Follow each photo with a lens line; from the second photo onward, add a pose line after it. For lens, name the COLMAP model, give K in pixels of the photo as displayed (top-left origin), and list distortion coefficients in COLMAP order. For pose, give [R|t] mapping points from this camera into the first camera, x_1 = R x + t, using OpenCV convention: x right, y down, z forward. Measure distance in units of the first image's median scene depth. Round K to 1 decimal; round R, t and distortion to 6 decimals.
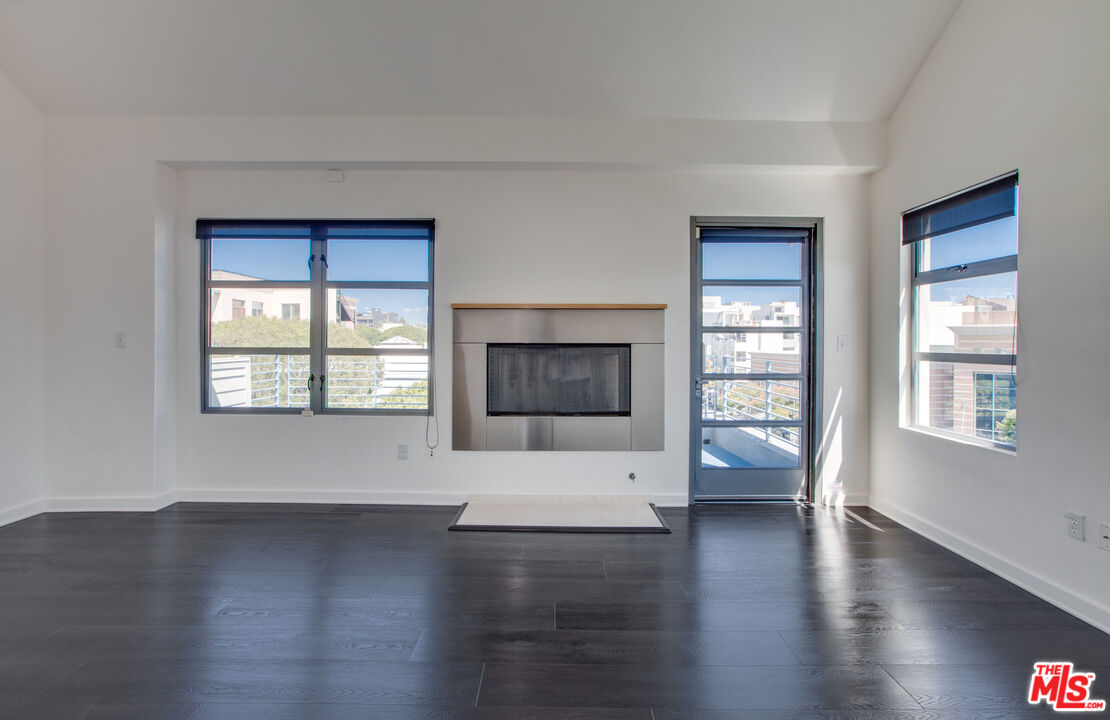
lens RADIAL K [[504.2, 0, 574.0], [0, 504.2, 351.4], [0, 0, 1]] dist [0.002529, 0.000132]
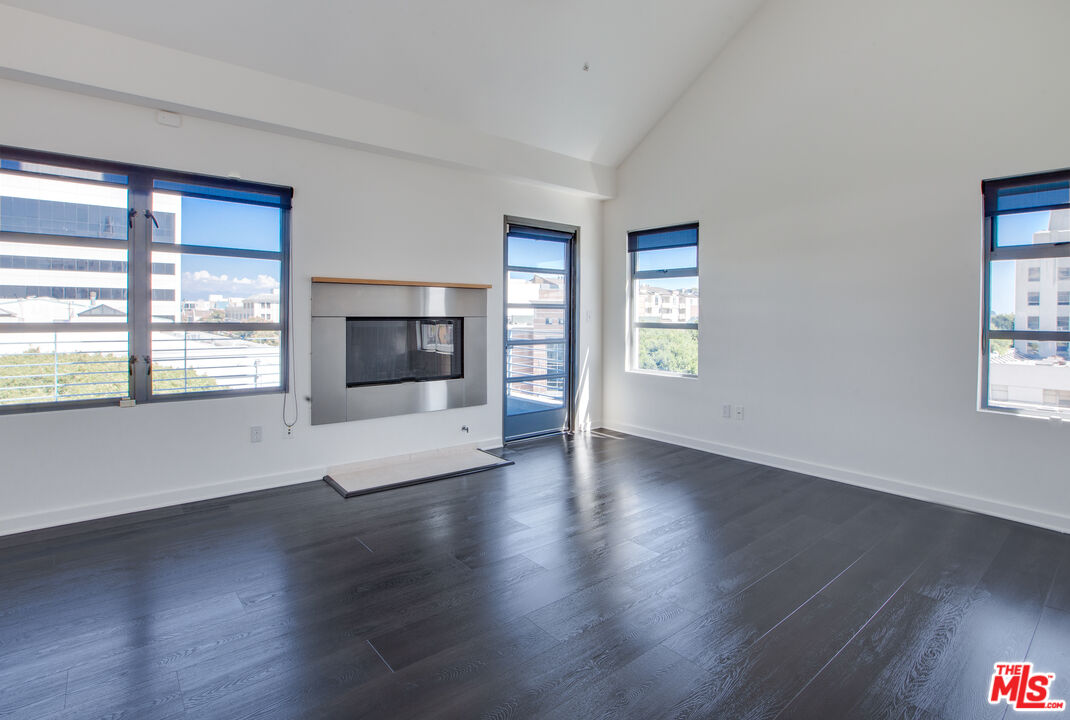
lens RADIAL K [[528.3, 0, 538.7], [0, 528.3, 326.8], [0, 0, 1]] dist [0.001010, 0.000422]
pose [[0.780431, -0.013722, 0.625092, -0.534703], [0.008634, 0.999900, 0.011170, -0.004727], [-0.625183, -0.003320, 0.780471, -0.079808]]
